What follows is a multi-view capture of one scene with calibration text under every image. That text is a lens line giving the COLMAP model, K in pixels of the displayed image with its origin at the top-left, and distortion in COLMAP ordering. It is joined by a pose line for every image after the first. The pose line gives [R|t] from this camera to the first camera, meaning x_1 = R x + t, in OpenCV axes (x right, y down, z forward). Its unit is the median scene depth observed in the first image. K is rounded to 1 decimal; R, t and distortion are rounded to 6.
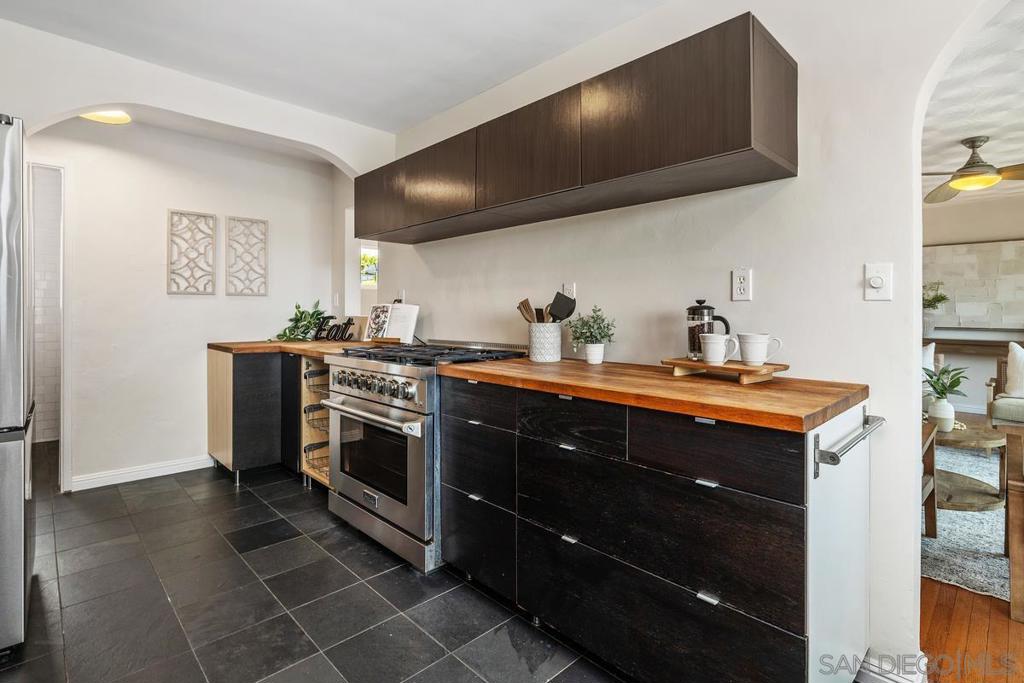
lens RADIAL K [[492.2, 0, 514.1], [0, 492.2, 316.4], [0, 0, 1]] dist [-0.004187, -0.000732]
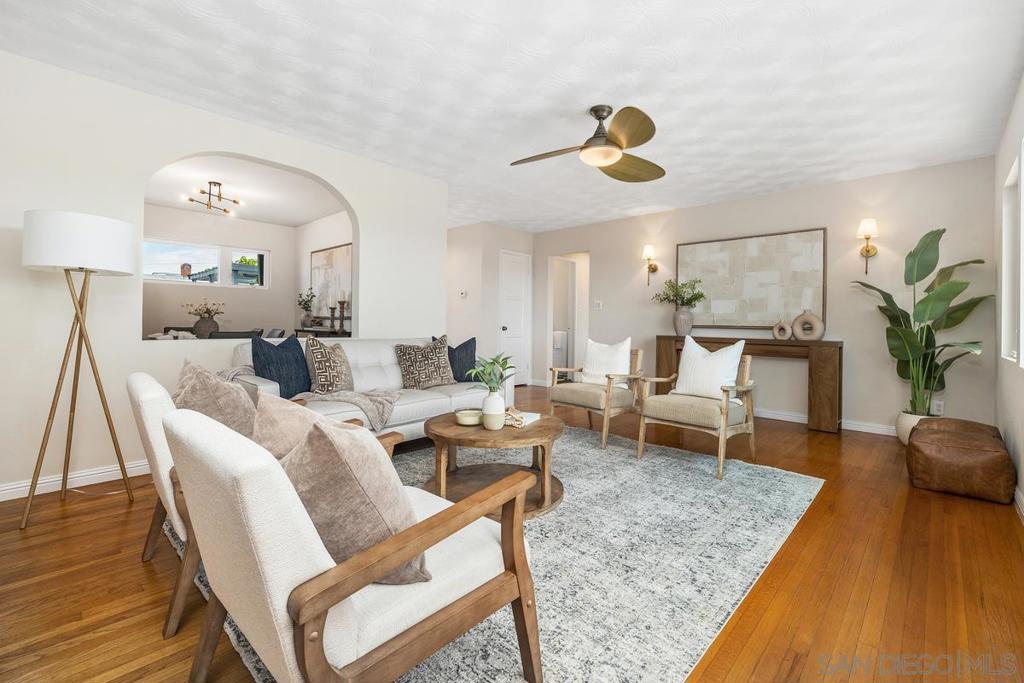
lens RADIAL K [[443.7, 0, 509.9], [0, 443.7, 324.6], [0, 0, 1]] dist [0.001989, 0.000460]
pose [[0.999449, 0.008109, 0.032189, 0.785334], [-0.008072, 0.999967, -0.001274, 0.042499], [-0.032199, 0.001014, 0.999481, 0.193277]]
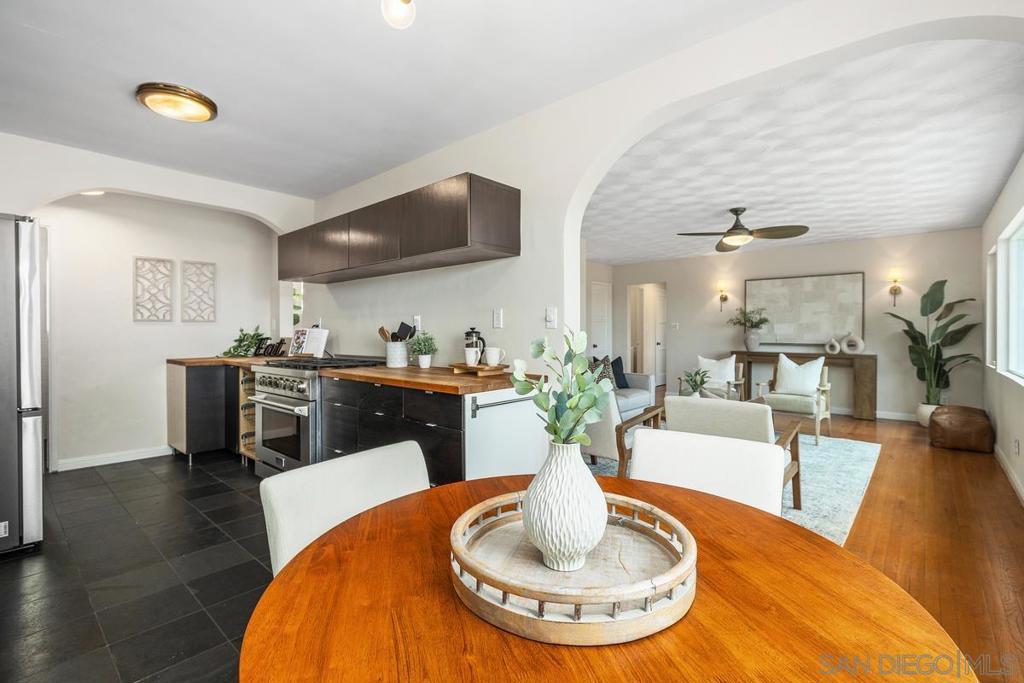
lens RADIAL K [[465.2, 0, 512.4], [0, 465.2, 337.4], [0, 0, 1]] dist [-0.000970, 0.000196]
pose [[0.997482, -0.005454, 0.070711, 0.208614], [0.005109, 0.999974, 0.005051, -0.003955], [-0.070737, -0.004677, 0.997484, -0.300696]]
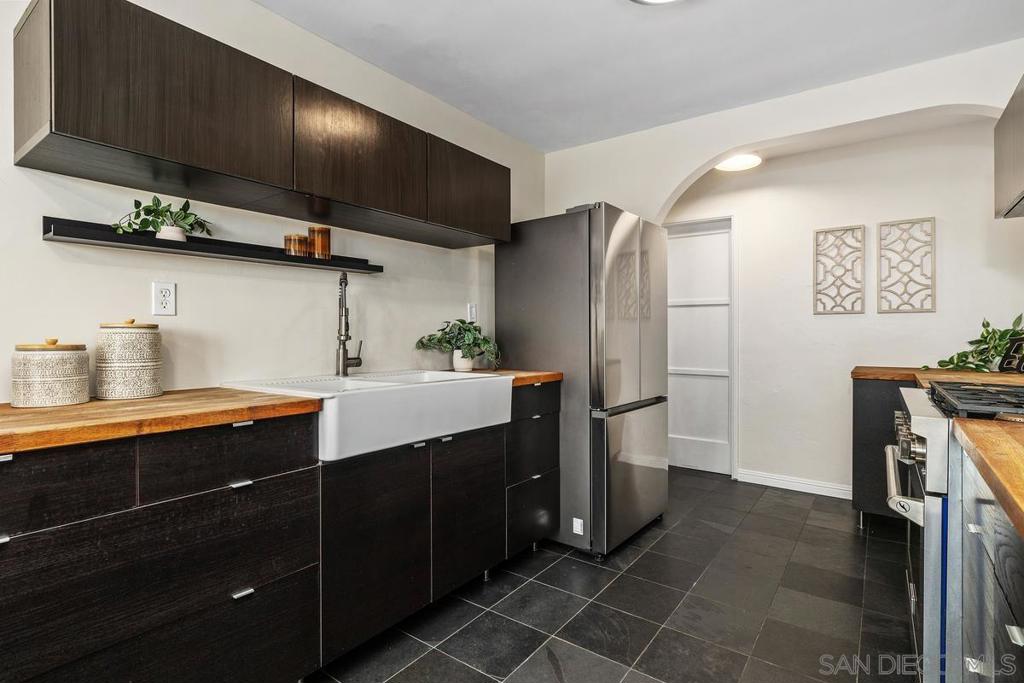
lens RADIAL K [[507.2, 0, 512.5], [0, 507.2, 337.5], [0, 0, 1]] dist [-0.001613, -0.000286]
pose [[0.164762, 0.005597, -0.986317, 0.219373], [-0.005825, 0.999972, 0.004701, 0.000375], [0.986316, 0.004971, 0.164790, 0.220202]]
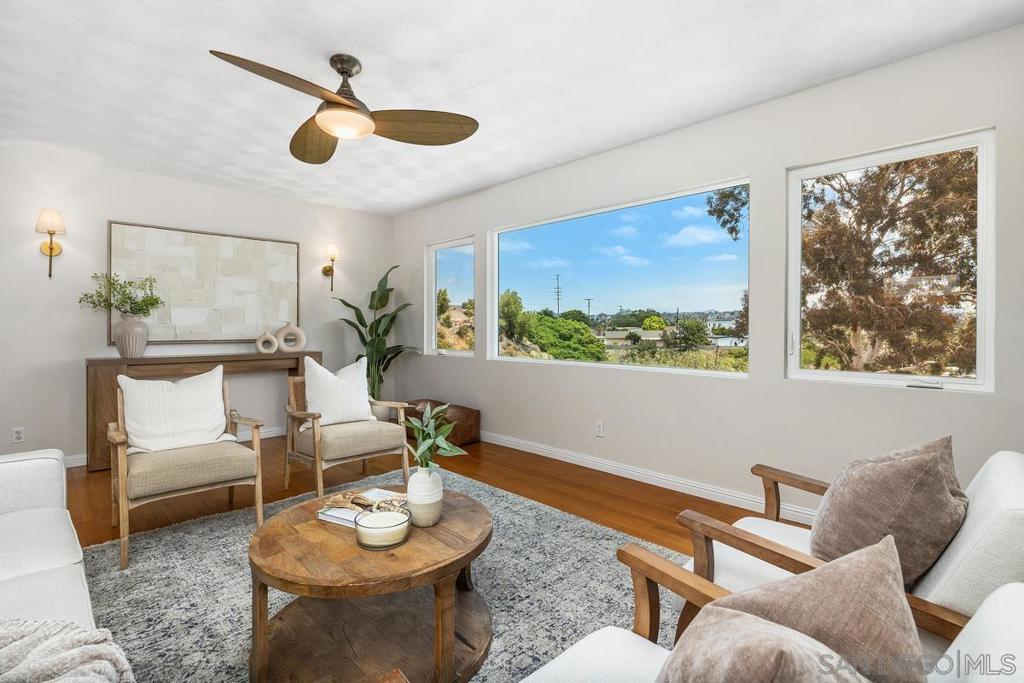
lens RADIAL K [[477.1, 0, 515.5], [0, 477.1, 328.7], [0, 0, 1]] dist [-0.001757, -0.000232]
pose [[-0.003275, -0.008577, 0.999958, 0.292788], [0.007902, 0.999932, 0.008603, 0.003612], [-0.999963, 0.007930, -0.003207, 0.804559]]
